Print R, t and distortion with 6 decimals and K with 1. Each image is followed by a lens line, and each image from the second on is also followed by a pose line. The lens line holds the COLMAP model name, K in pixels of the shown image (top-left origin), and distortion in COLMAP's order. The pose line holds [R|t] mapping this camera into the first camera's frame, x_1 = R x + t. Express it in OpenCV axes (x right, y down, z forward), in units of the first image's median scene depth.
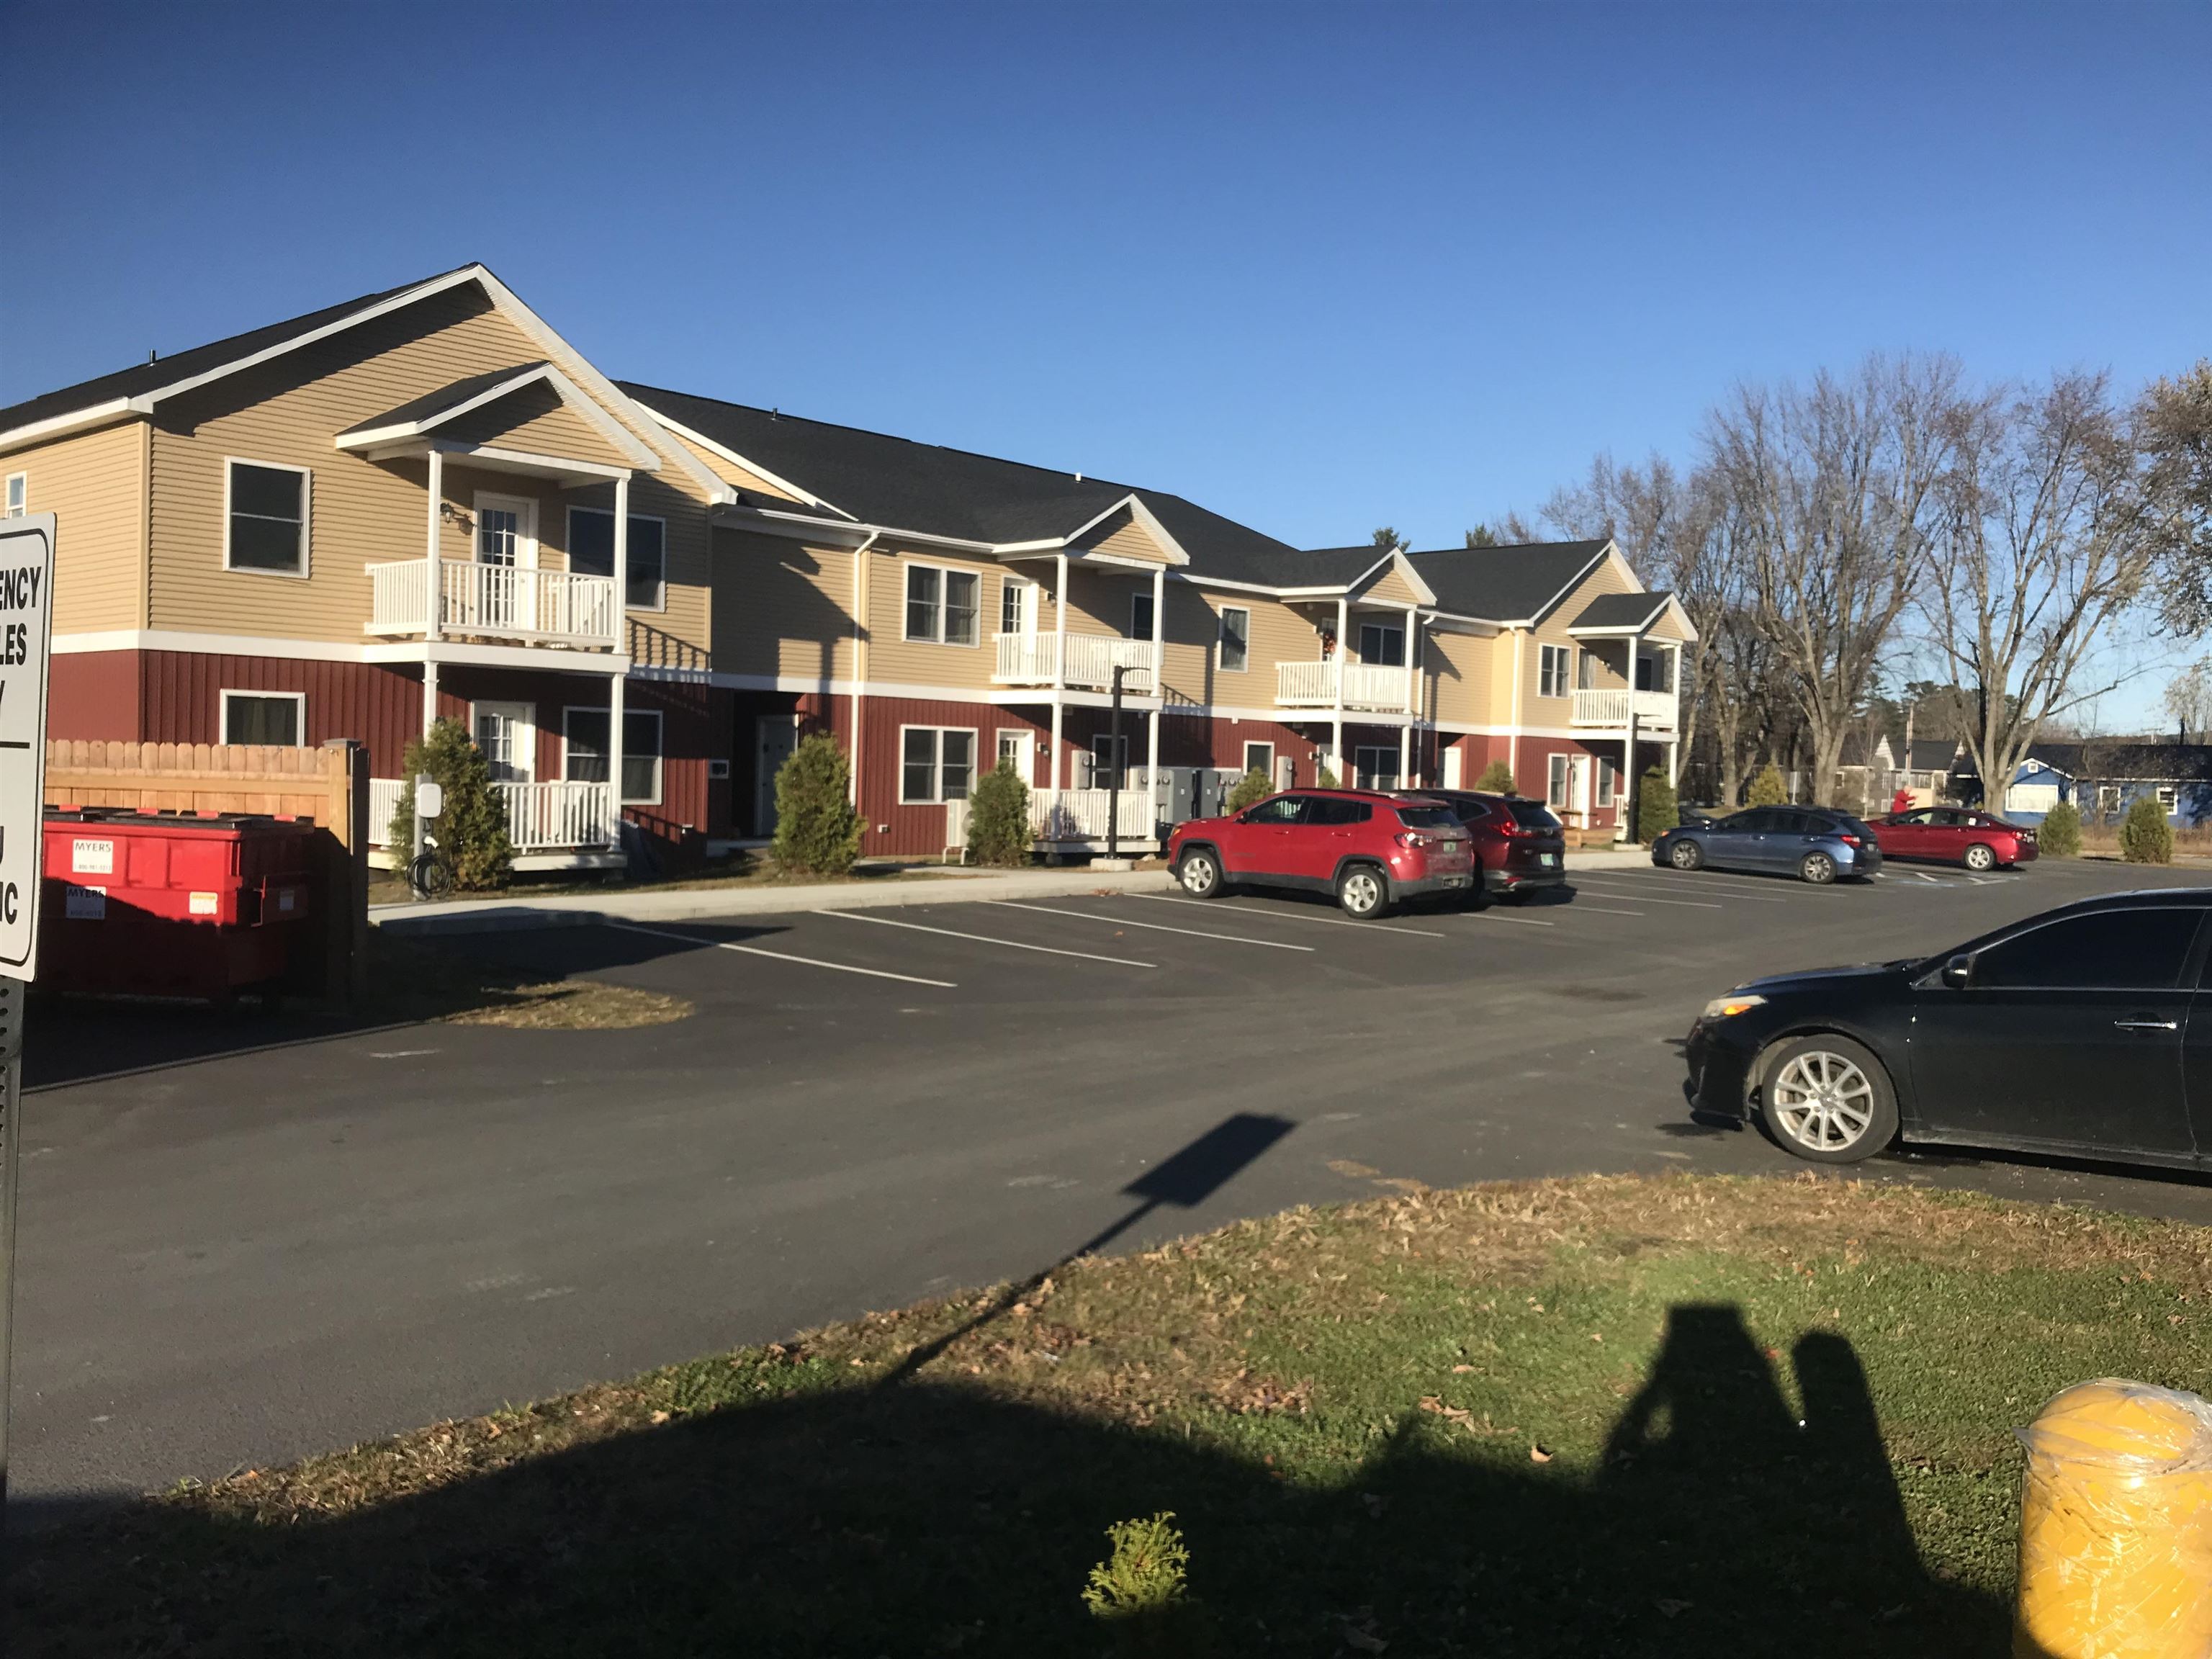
lens RADIAL K [[1808.4, 0, 1106.0], [0, 1808.4, 829.5], [0, 0, 1]] dist [0.037444, -0.010567]
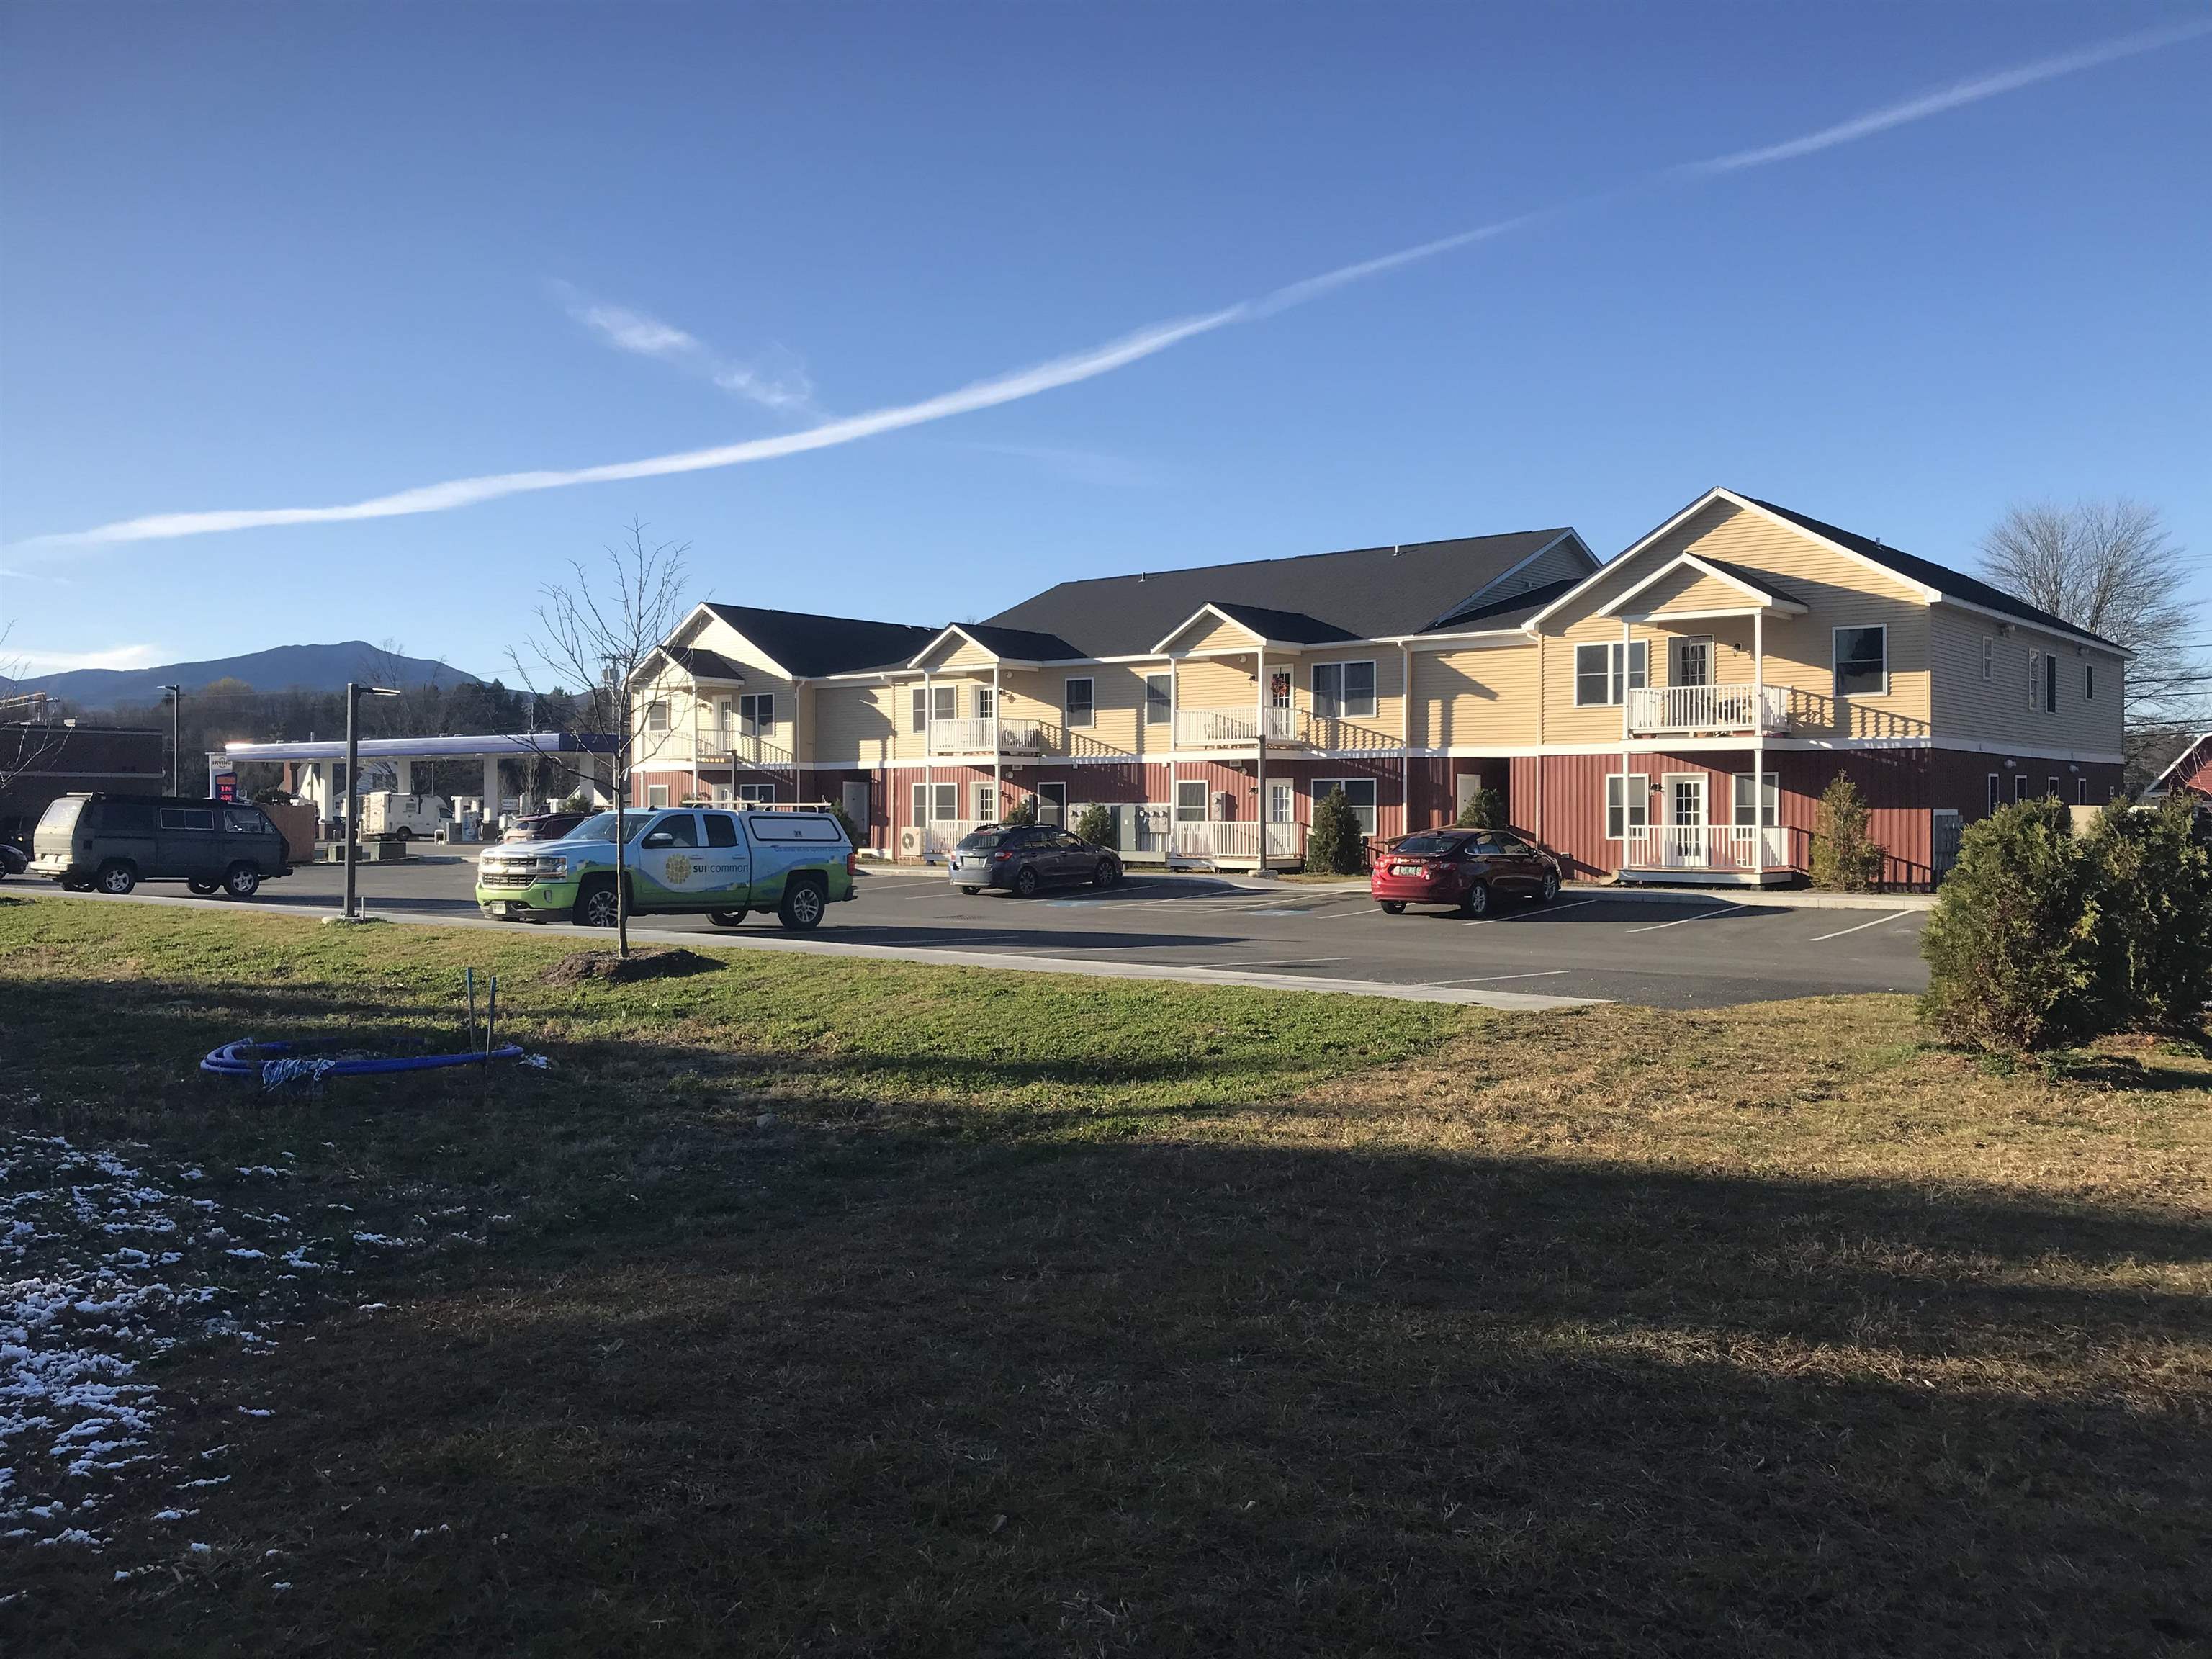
lens RADIAL K [[1709.9, 0, 1105.0], [0, 1709.9, 796.3], [0, 0, 1]] dist [-0.011806, -0.008405]
pose [[0.052569, -0.049565, -0.997387, 1.231193], [-0.048656, 0.997454, -0.052132, 0.023707], [0.997431, 0.051270, 0.050023, 0.910521]]
